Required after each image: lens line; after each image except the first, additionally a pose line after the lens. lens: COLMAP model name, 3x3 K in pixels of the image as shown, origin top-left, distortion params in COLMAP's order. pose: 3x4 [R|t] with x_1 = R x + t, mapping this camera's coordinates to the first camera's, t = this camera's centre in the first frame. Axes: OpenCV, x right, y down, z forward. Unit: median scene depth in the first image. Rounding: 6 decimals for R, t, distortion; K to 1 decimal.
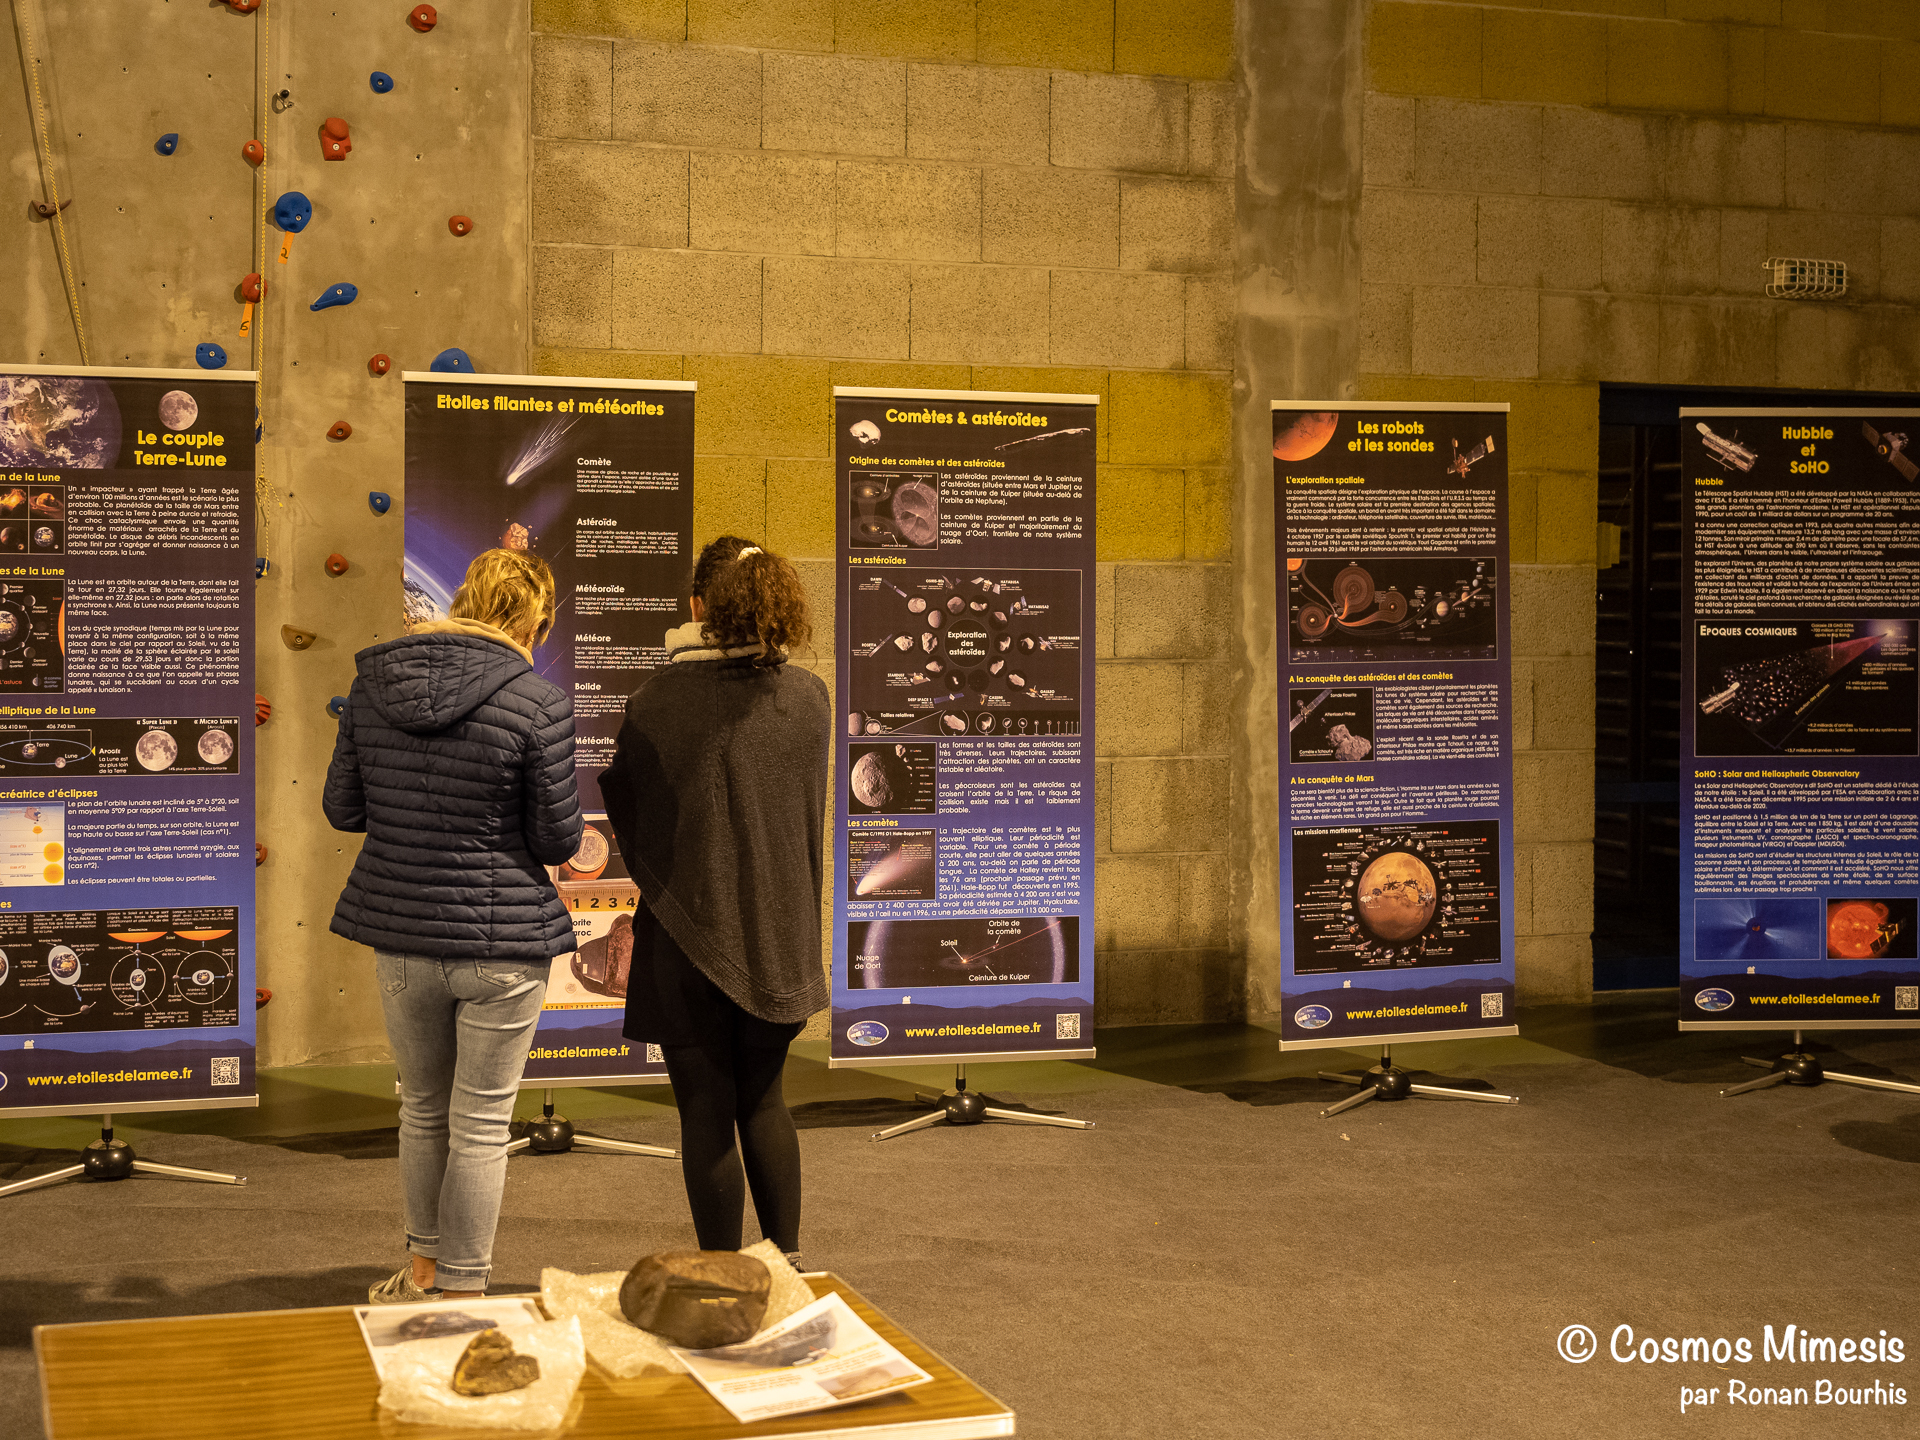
lens RADIAL K [[2752.3, 0, 830.1], [0, 2752.3, 618.9], [0, 0, 1]] dist [0.014227, 0.000000]
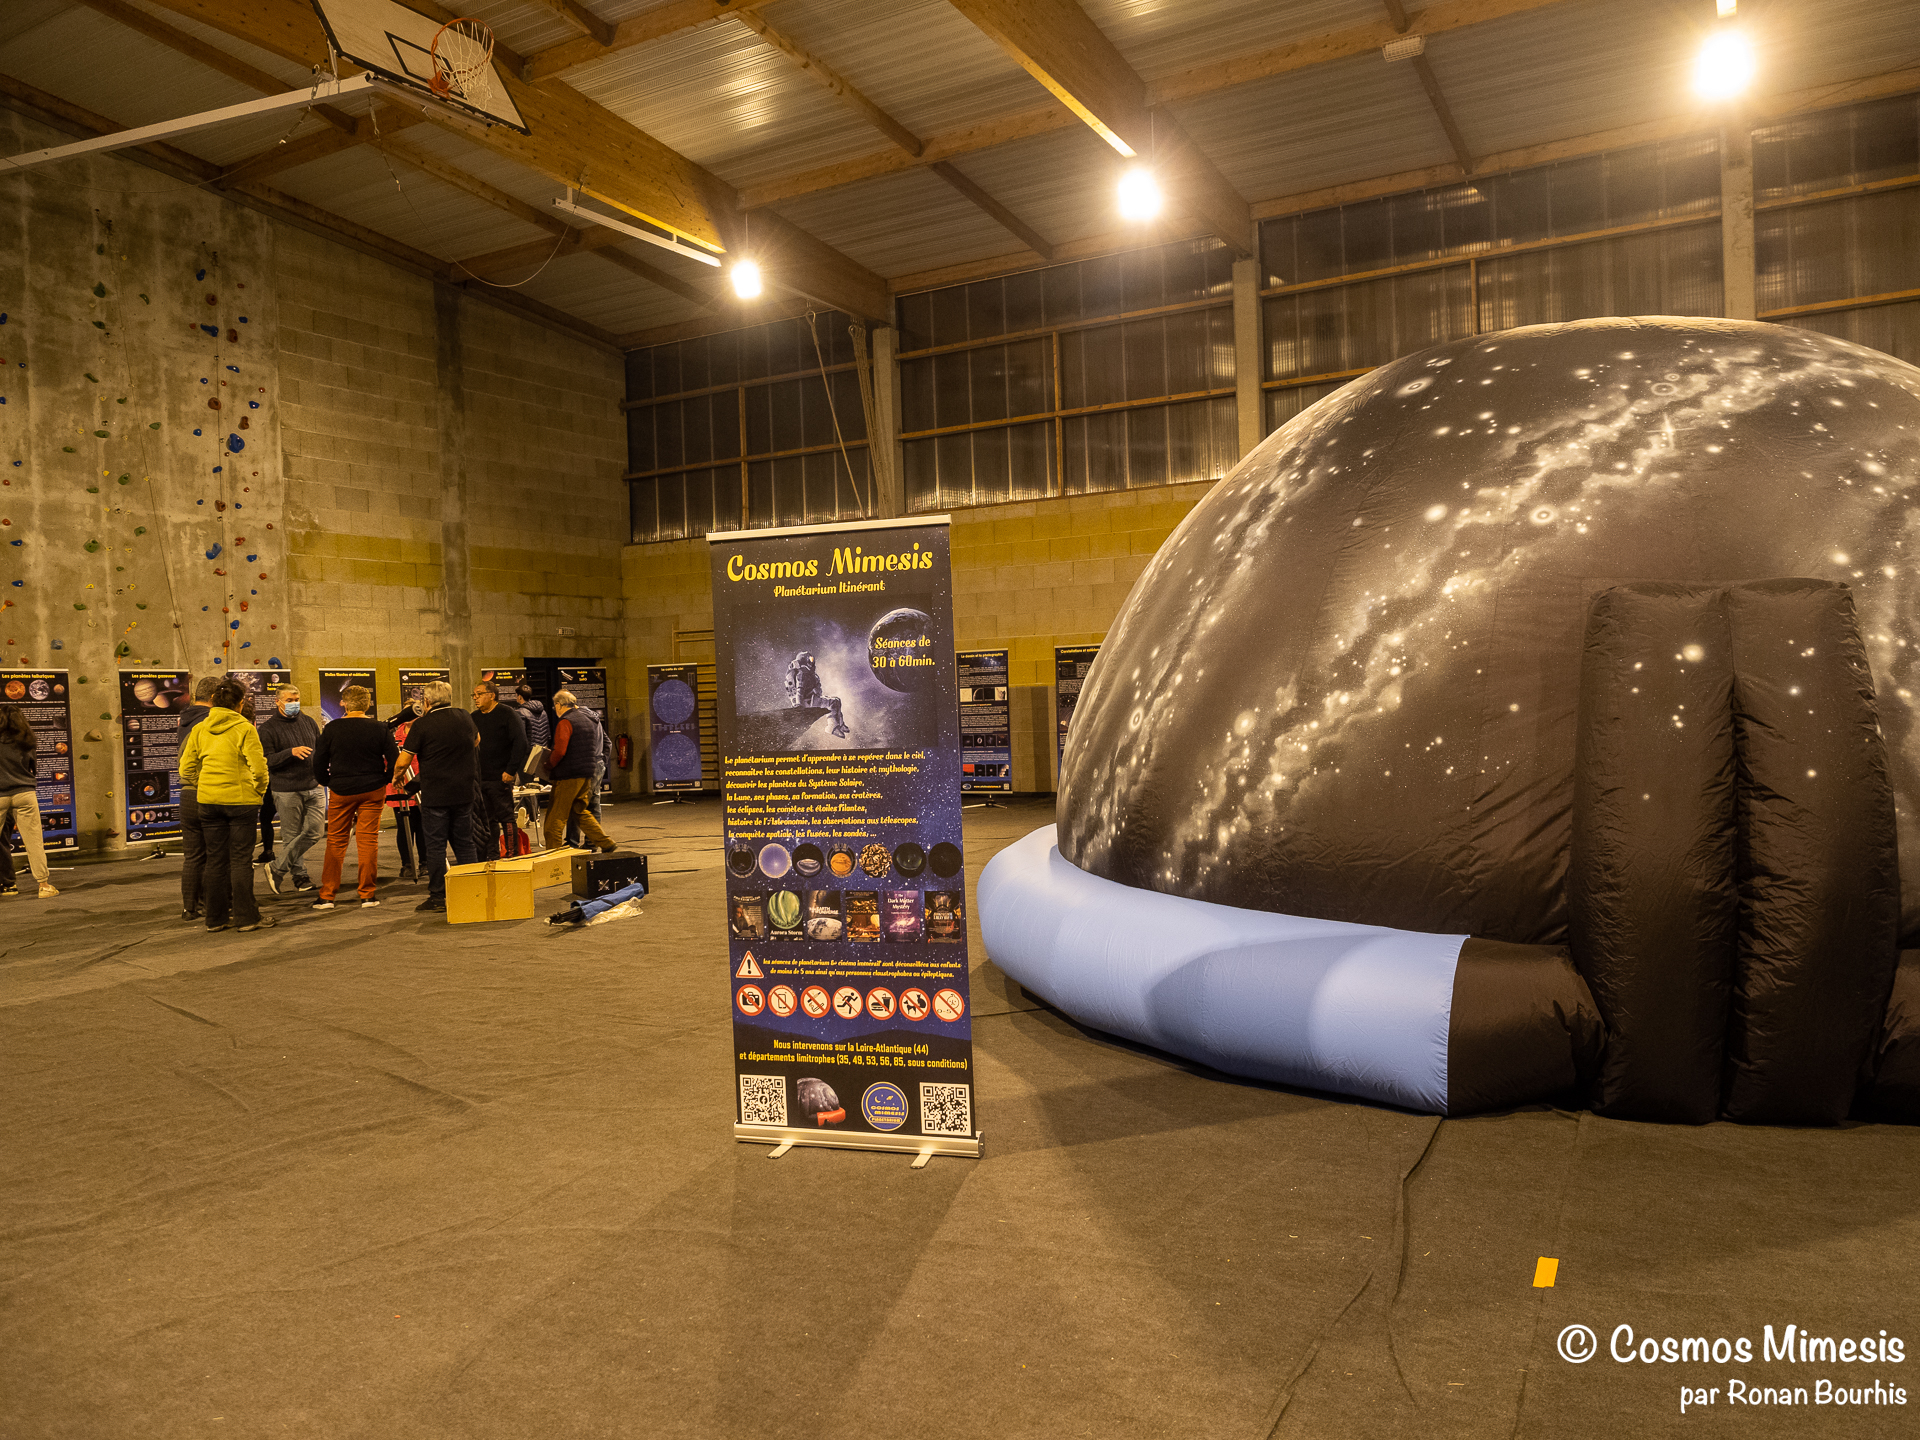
lens RADIAL K [[1423.3, 0, 954.3], [0, 1423.3, 714.2], [0, 0, 1]] dist [0.001501, -0.002901]
pose [[0.750079, -0.038786, 0.660210, -0.785899], [0.040156, 0.999108, 0.013073, -0.000714], [-0.660128, 0.016706, 0.750967, -1.263316]]
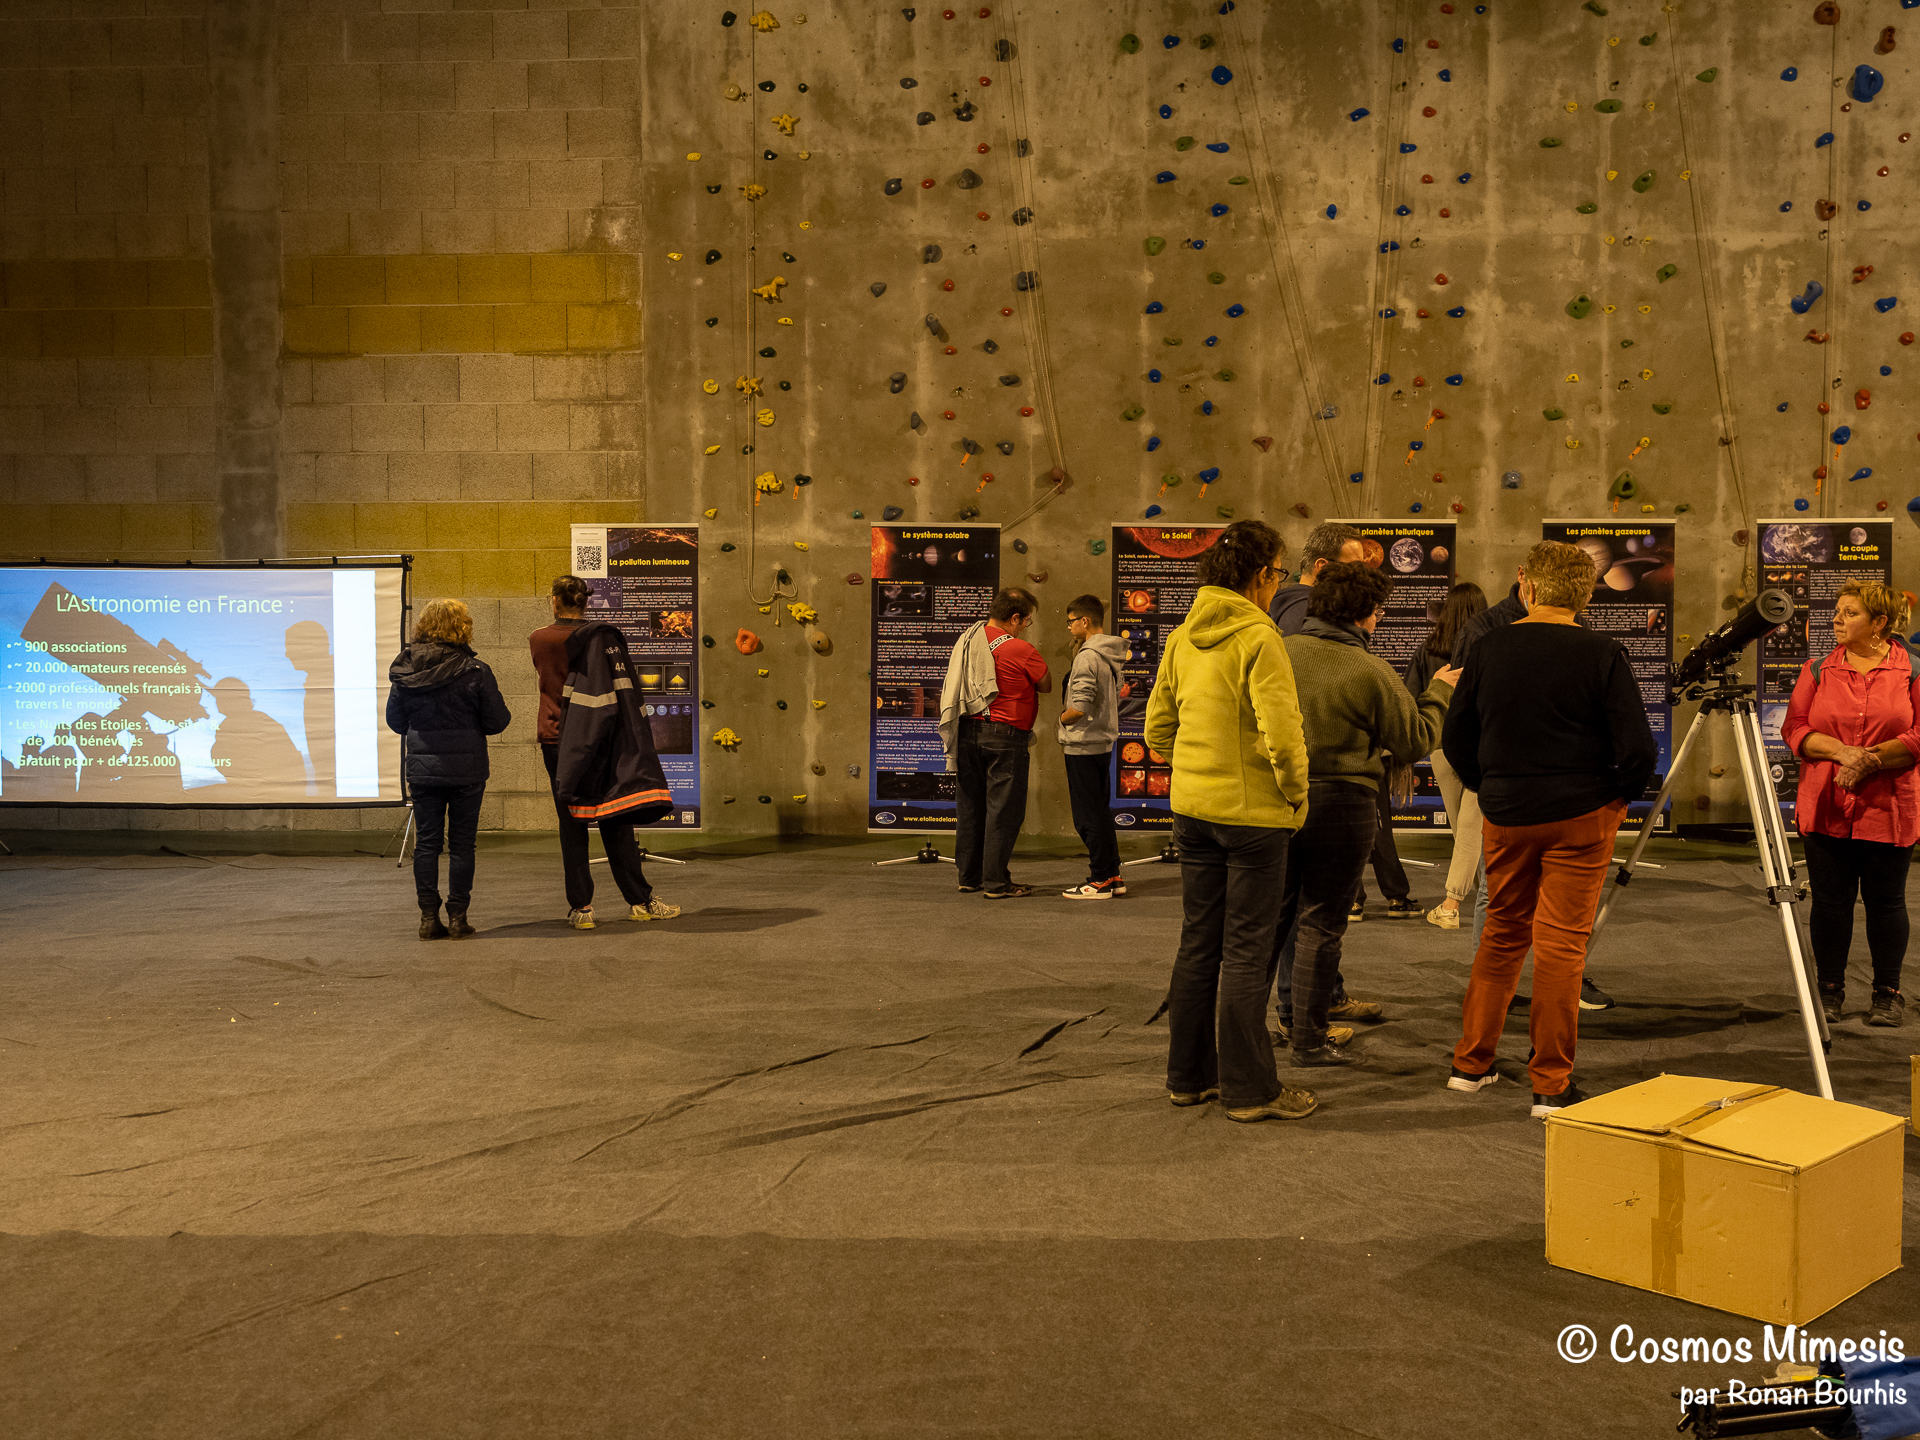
lens RADIAL K [[1891.7, 0, 948.3], [0, 1891.7, 712.2], [0, 0, 1]] dist [0.011416, 0.000000]
pose [[0.931732, 0.011966, -0.362949, -0.302636], [0.004596, 0.998988, 0.044736, -0.002408], [0.363117, -0.043350, 0.930734, -0.624052]]
